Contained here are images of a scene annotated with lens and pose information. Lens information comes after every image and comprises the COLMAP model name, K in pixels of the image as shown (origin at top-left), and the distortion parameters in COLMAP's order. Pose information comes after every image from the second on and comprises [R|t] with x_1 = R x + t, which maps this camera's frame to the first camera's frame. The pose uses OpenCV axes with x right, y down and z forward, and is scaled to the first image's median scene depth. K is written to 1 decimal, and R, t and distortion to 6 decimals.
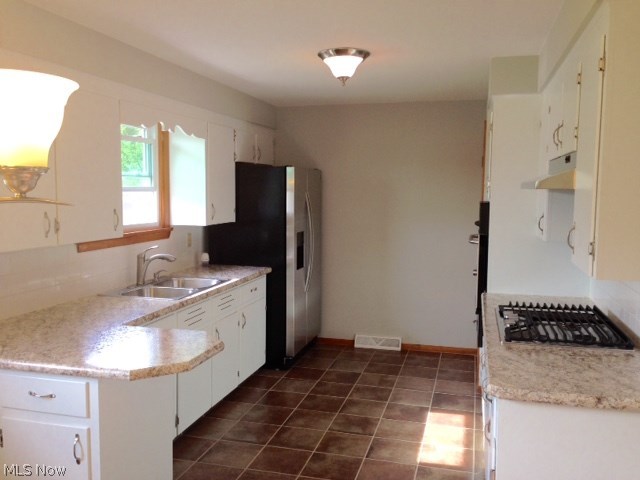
lens RADIAL K [[598.1, 0, 319.5], [0, 598.1, 239.9], [0, 0, 1]] dist [0.004049, 0.000000]
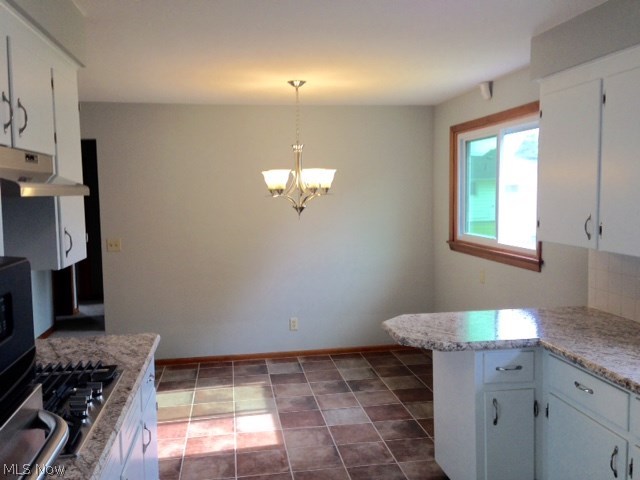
lens RADIAL K [[598.1, 0, 320.0], [0, 598.1, 239.6], [0, 0, 1]] dist [0.004049, 0.000000]
pose [[-0.914643, 0.045054, -0.401744, 0.431935], [-0.023452, 0.986183, 0.163989, -0.189040], [0.403582, 0.159413, -0.900949, 2.098424]]
